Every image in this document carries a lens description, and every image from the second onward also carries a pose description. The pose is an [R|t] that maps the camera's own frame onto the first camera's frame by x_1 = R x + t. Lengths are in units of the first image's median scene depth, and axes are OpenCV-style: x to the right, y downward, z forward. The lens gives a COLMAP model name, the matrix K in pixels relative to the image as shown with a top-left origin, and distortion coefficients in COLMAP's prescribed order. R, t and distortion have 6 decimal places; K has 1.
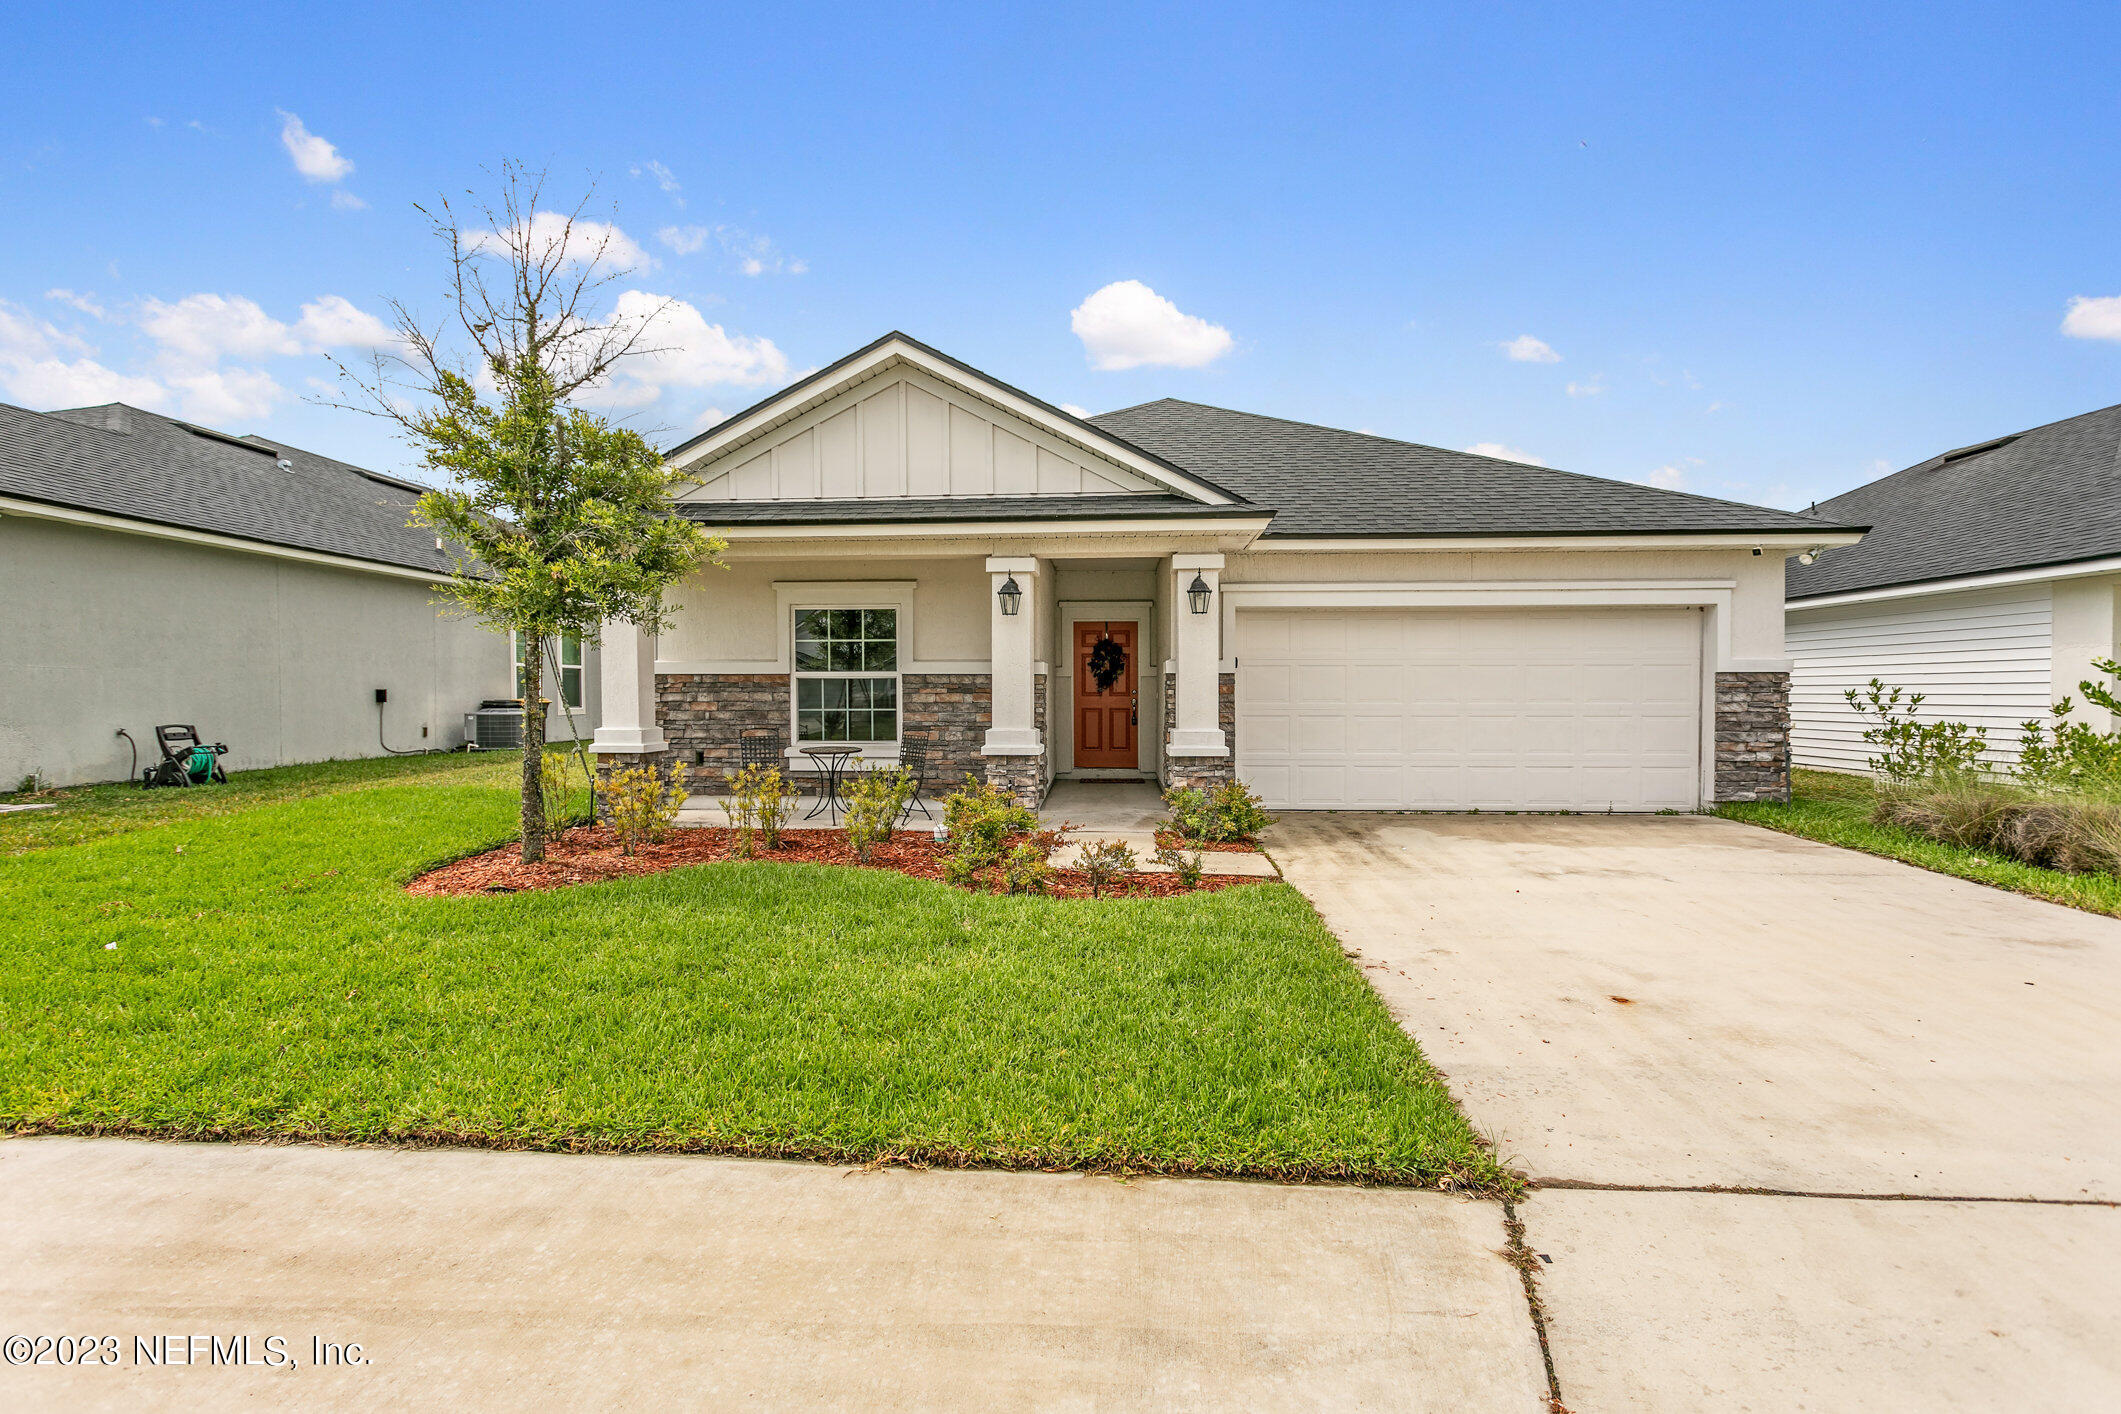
lens RADIAL K [[1021.1, 0, 1051.0], [0, 1021.1, 704.7], [0, 0, 1]] dist [0.002994, 0.001228]
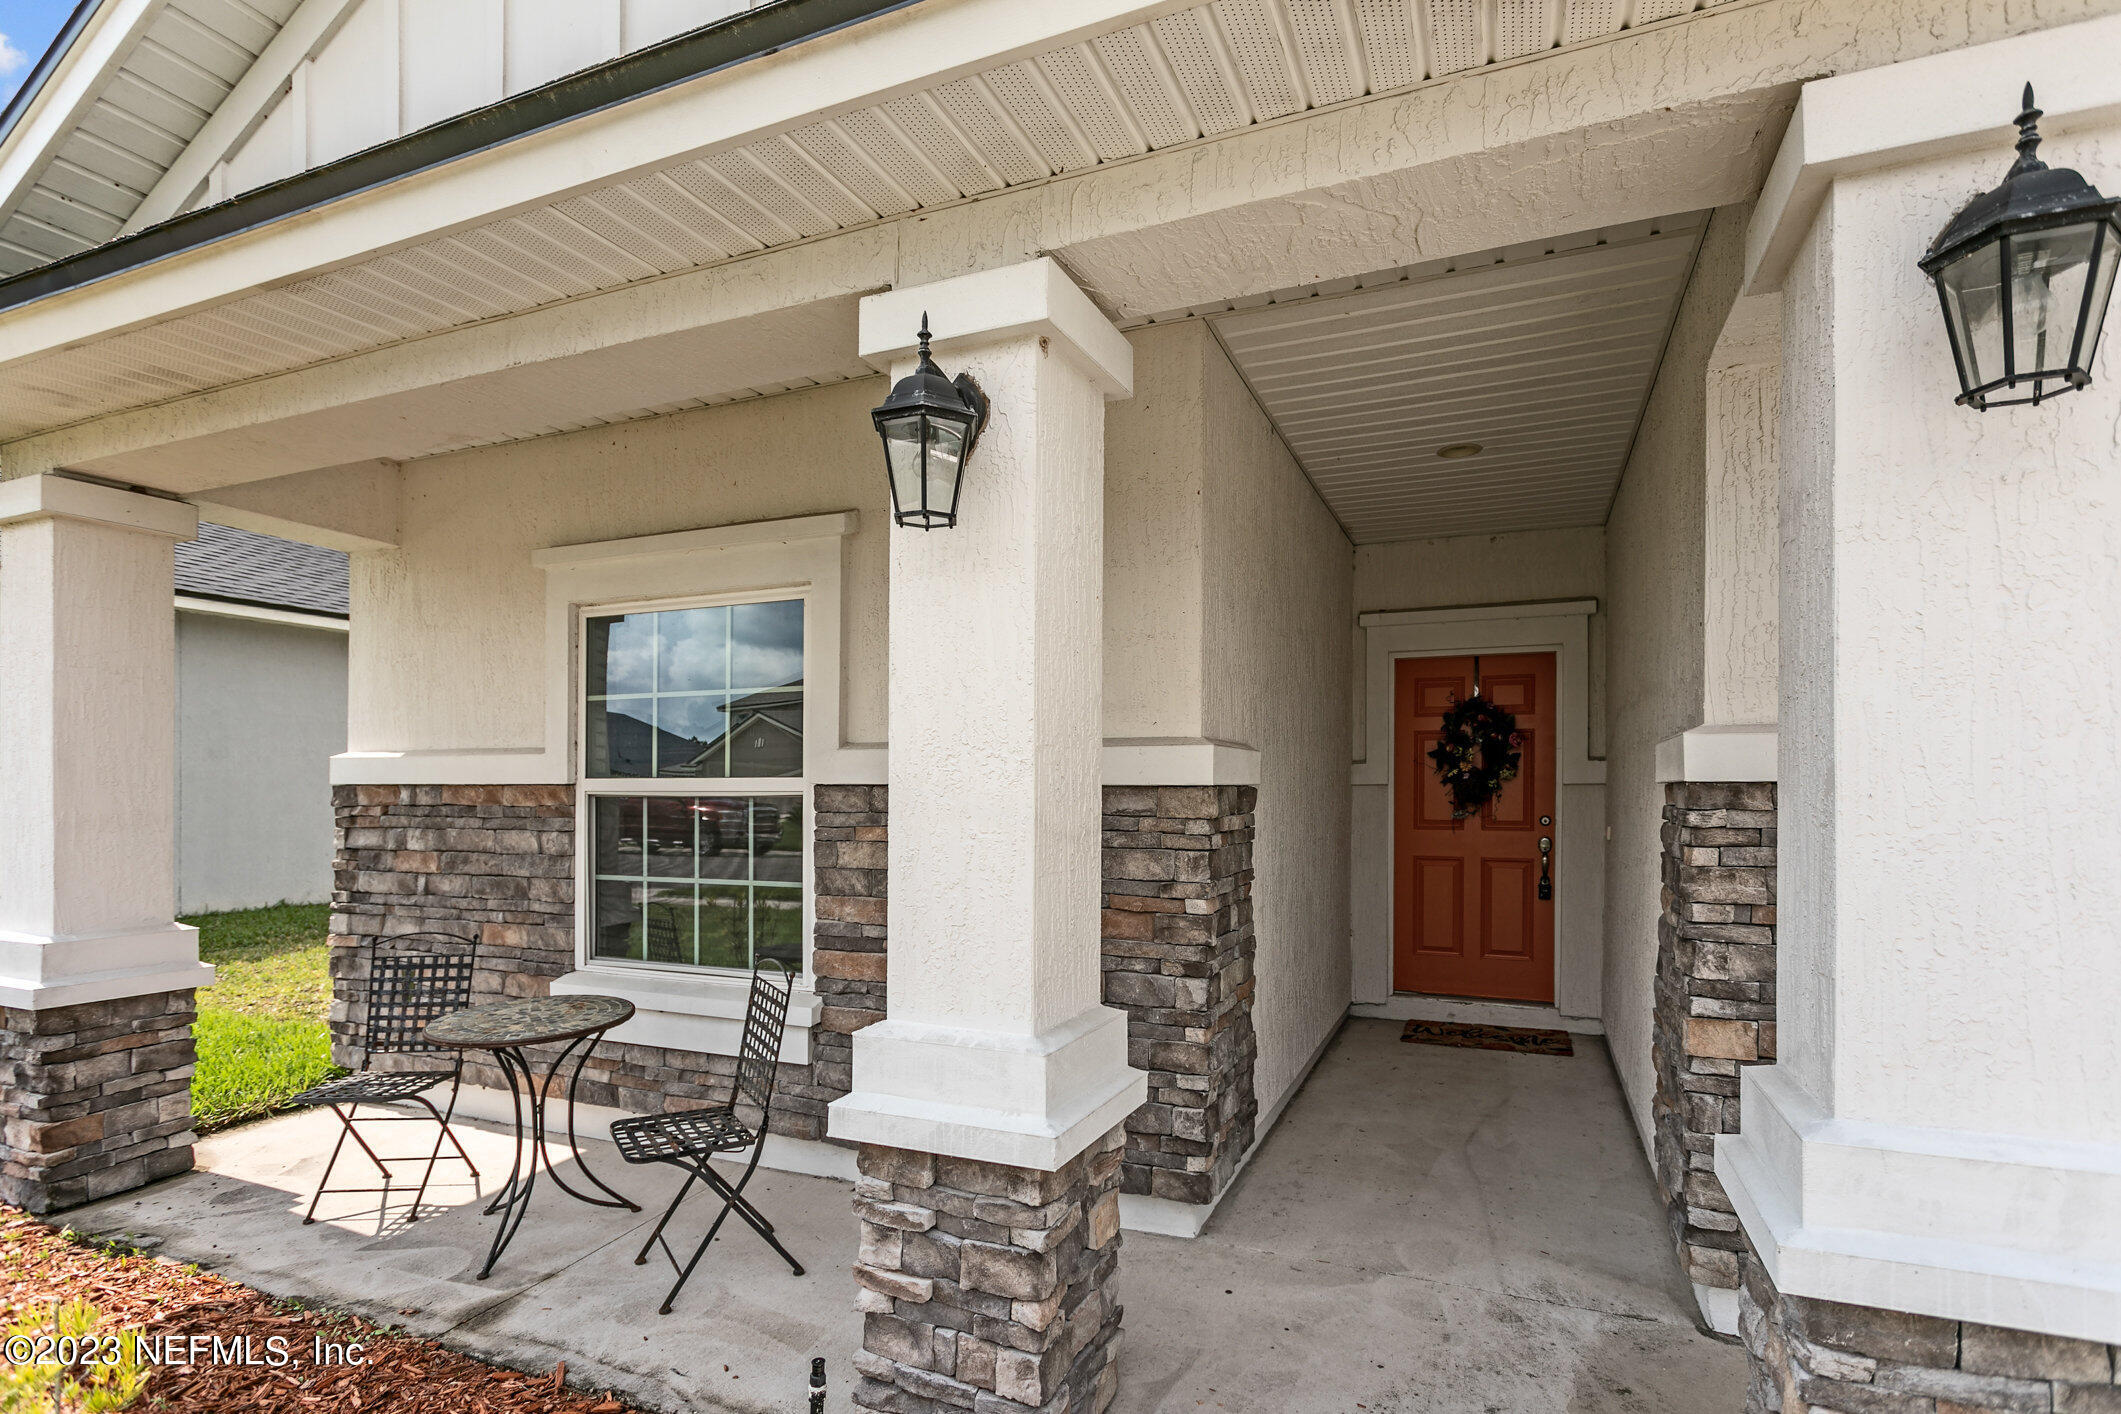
lens RADIAL K [[1052.4, 0, 1064.2], [0, 1052.4, 777.3], [0, 0, 1]] dist [0.002206, 0.000311]
pose [[0.940216, -0.002536, -0.340568, 0.058621], [-0.006102, 0.999686, -0.024292, -0.025509], [0.340523, 0.024918, 0.939906, 0.724239]]
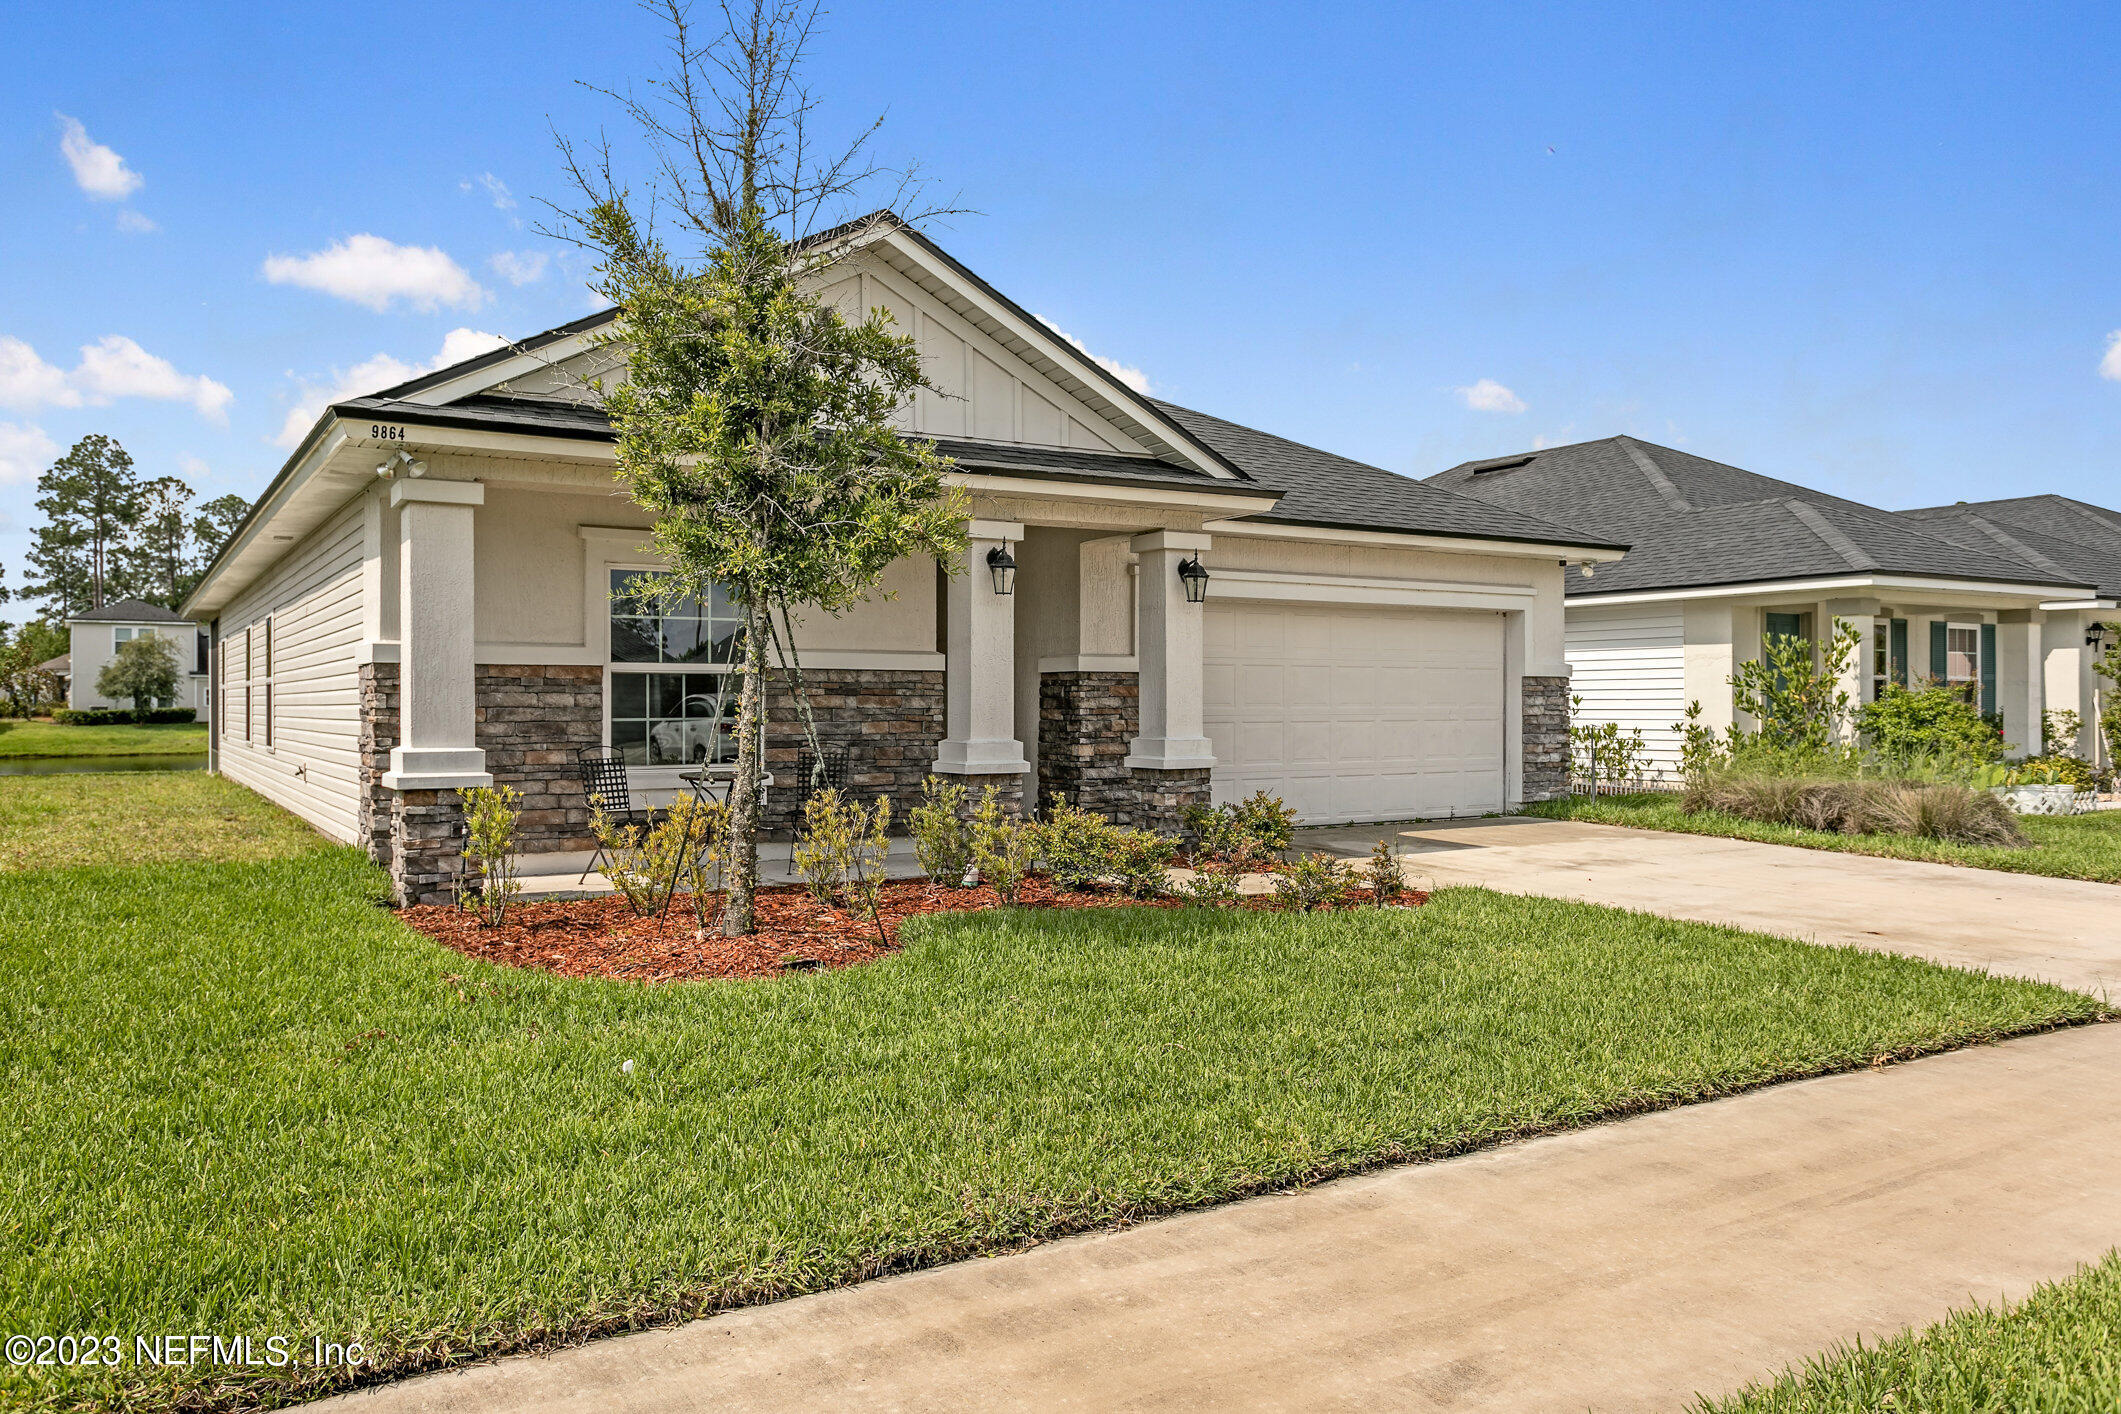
lens RADIAL K [[1513.9, 0, 1066.0], [0, 1513.9, 696.0], [0, 0, 1]] dist [-0.002939, -0.001153]
pose [[0.815180, 0.002282, 0.579203, -0.610650], [0.008606, 0.999834, -0.016052, 0.008388], [-0.579143, 0.018070, 0.815025, 0.023455]]
